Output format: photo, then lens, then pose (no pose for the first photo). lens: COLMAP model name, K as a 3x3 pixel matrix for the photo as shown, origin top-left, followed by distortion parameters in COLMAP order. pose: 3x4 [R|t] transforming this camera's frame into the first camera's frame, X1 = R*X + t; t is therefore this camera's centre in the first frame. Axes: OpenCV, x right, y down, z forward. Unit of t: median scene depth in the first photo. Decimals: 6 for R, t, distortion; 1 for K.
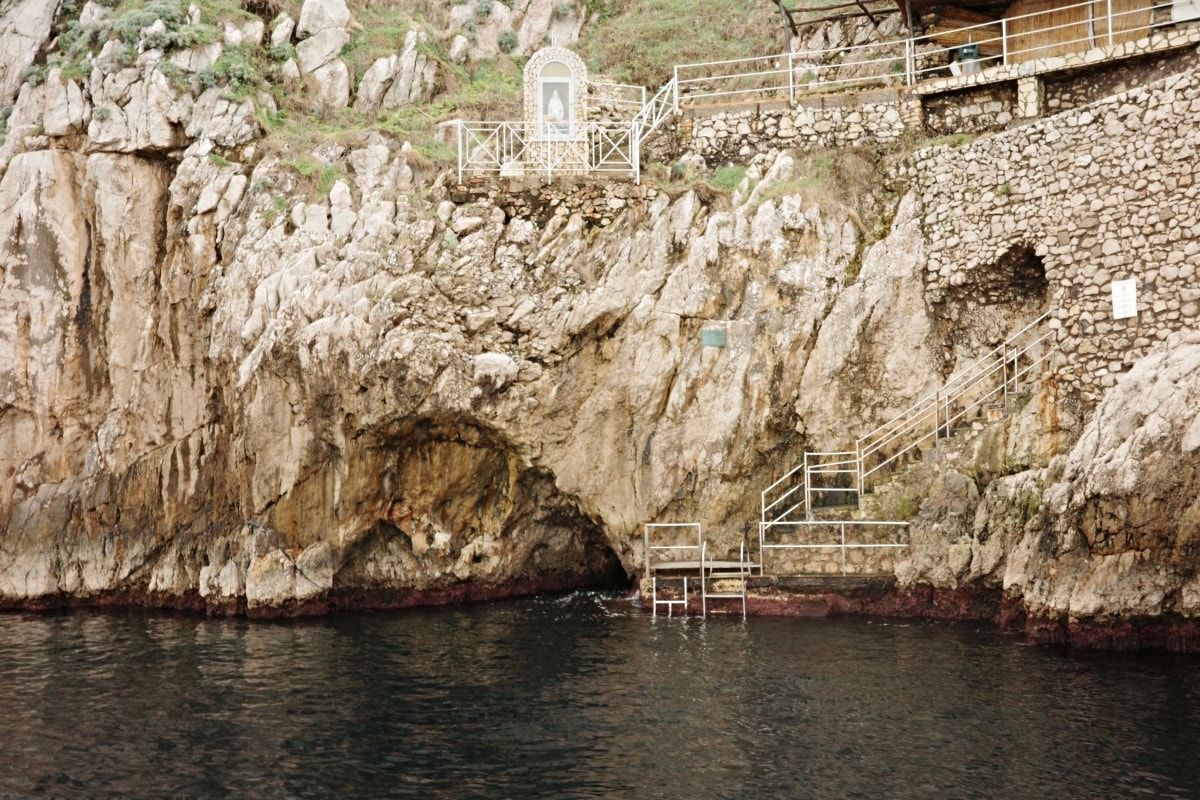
lens RADIAL K [[1368.8, 0, 634.8], [0, 1368.8, 399.1], [0, 0, 1]] dist [0.026844, 0.058647]
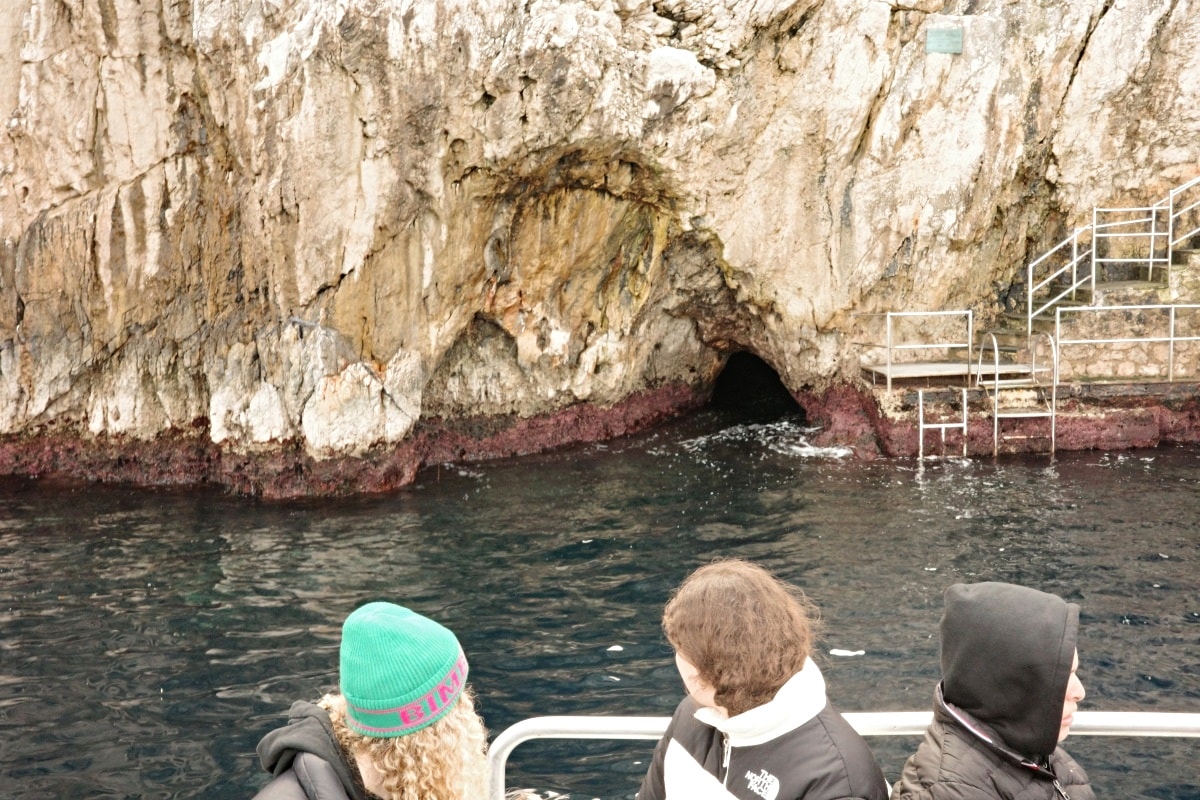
lens RADIAL K [[1368.8, 0, 634.8], [0, 1368.8, 399.1], [0, 0, 1]] dist [0.026844, 0.058647]
pose [[0.962484, -0.032117, 0.269431, -0.287251], [-0.010982, 0.987546, 0.156947, 0.026742], [-0.271117, -0.154018, 0.950144, 0.364027]]
